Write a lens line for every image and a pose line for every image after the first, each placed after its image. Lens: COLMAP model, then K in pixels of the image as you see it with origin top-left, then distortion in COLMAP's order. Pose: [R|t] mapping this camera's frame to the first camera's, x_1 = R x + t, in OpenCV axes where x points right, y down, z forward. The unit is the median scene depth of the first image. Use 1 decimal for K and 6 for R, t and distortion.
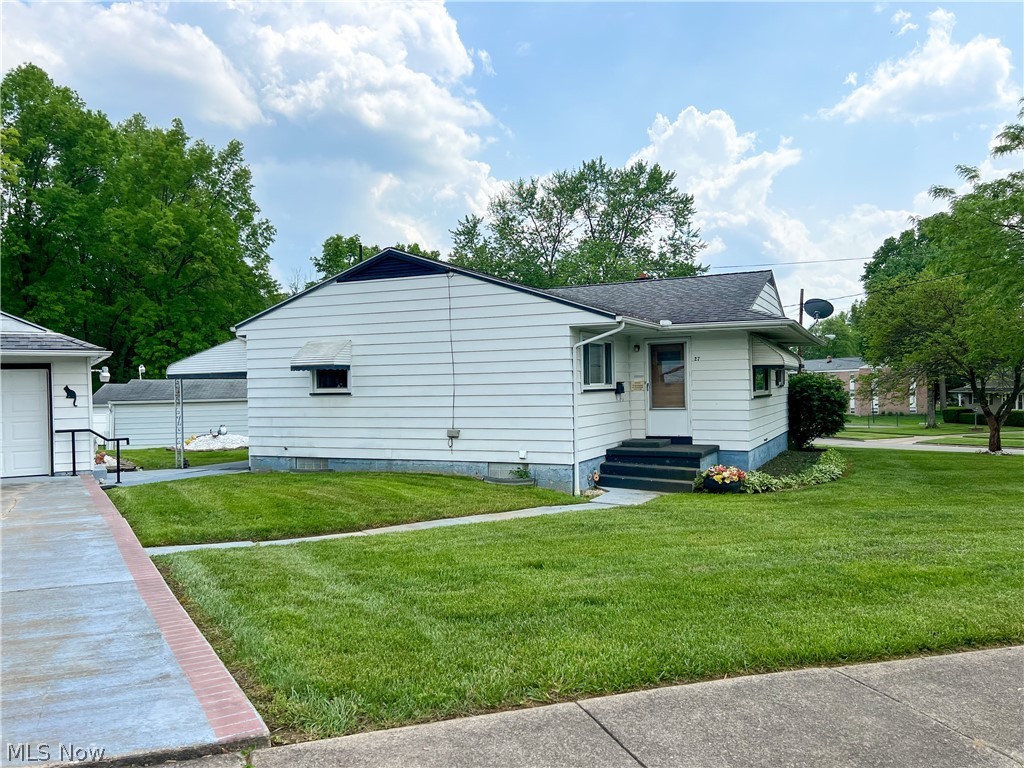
lens RADIAL K [[761.3, 0, 512.0], [0, 761.3, 384.0], [0, 0, 1]] dist [0.136831, -0.120096]
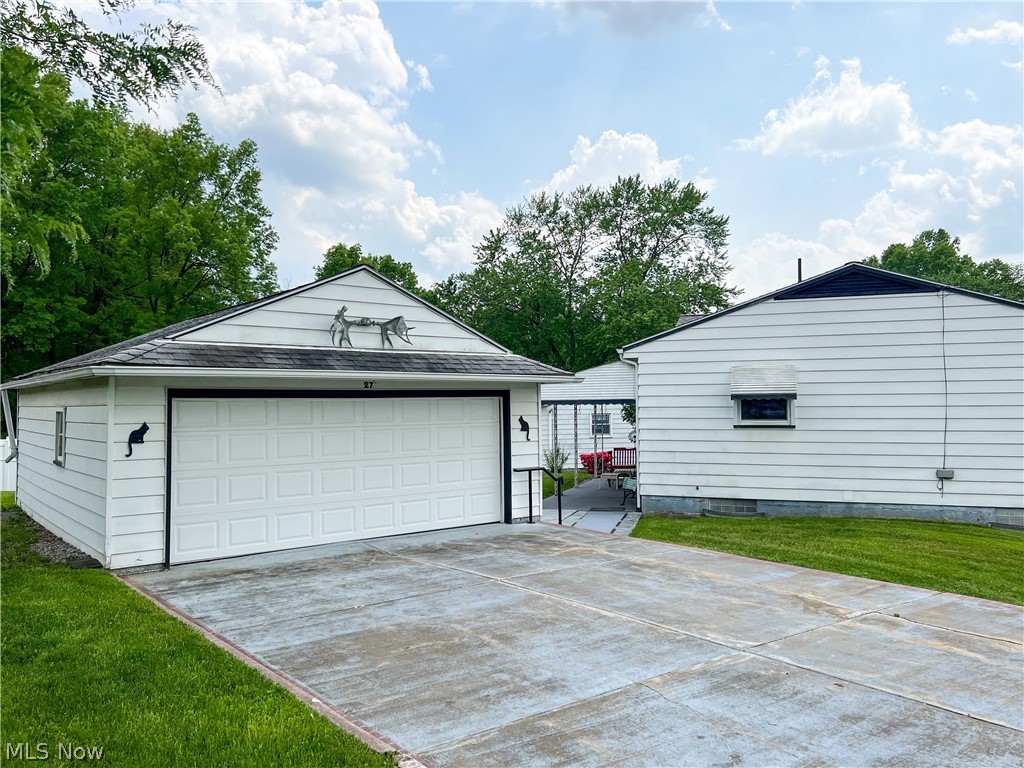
lens RADIAL K [[781.8, 0, 512.0], [0, 781.8, 384.0], [0, 0, 1]] dist [0.063516, -0.001219]
pose [[0.991384, 0.010711, 0.130552, -0.169058], [-0.007640, 0.999683, -0.023997, -0.003098], [-0.130768, 0.022793, 0.991151, 0.038203]]
